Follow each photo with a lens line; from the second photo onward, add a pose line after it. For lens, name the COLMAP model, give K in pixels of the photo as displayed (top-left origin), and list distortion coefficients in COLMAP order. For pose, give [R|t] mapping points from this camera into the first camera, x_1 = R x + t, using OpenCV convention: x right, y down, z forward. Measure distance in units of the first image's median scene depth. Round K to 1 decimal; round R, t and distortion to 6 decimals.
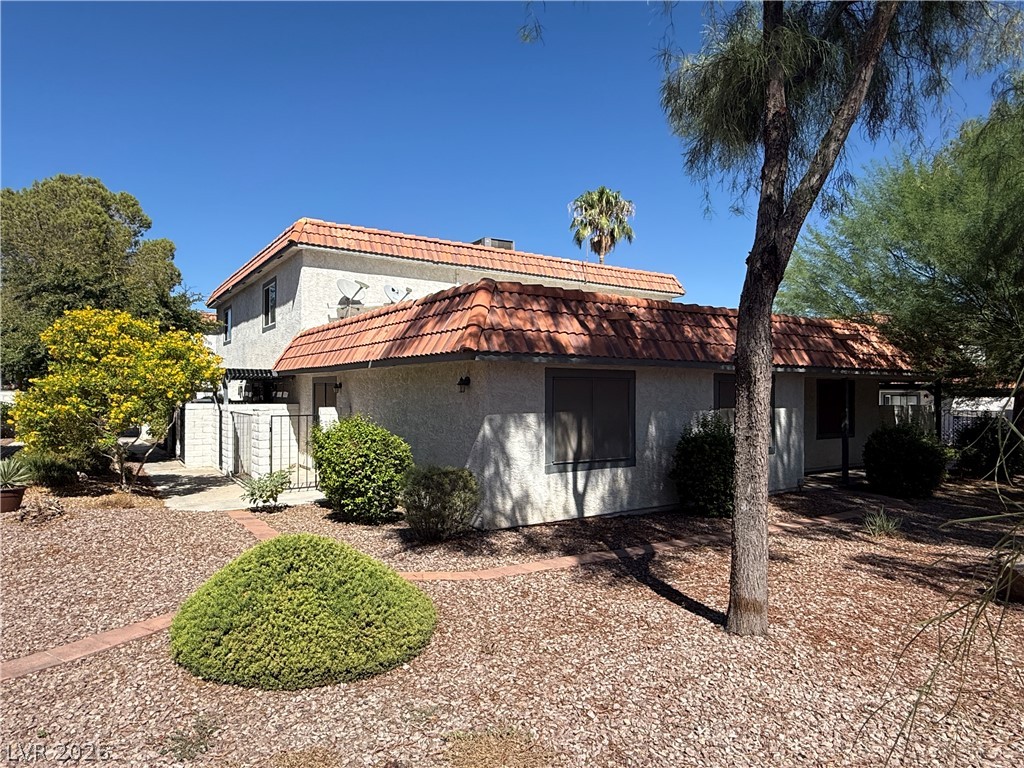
lens RADIAL K [[639.0, 0, 511.2], [0, 639.0, 390.0], [0, 0, 1]] dist [0.000904, 0.004255]
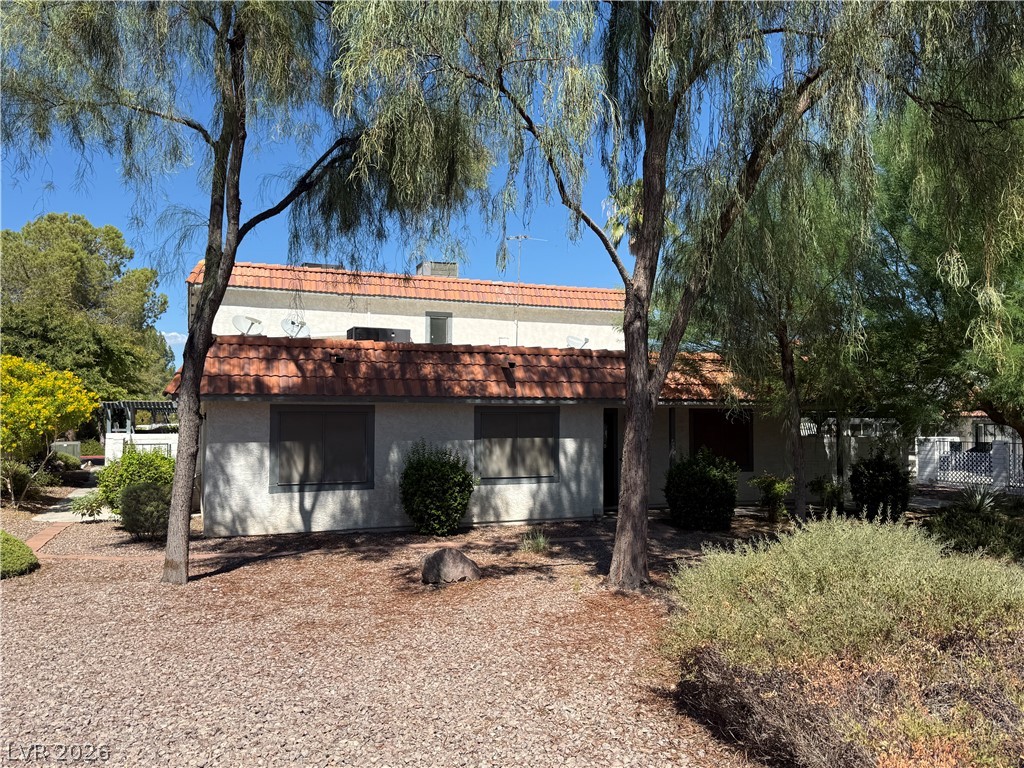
lens RADIAL K [[795.7, 0, 513.2], [0, 795.7, 381.6], [0, 0, 1]] dist [0.001553, -0.014583]
pose [[0.984782, -0.011201, -0.173431, 0.730856], [0.003947, 0.999105, -0.042117, -0.011683], [0.173747, 0.040791, 0.983945, -0.376730]]
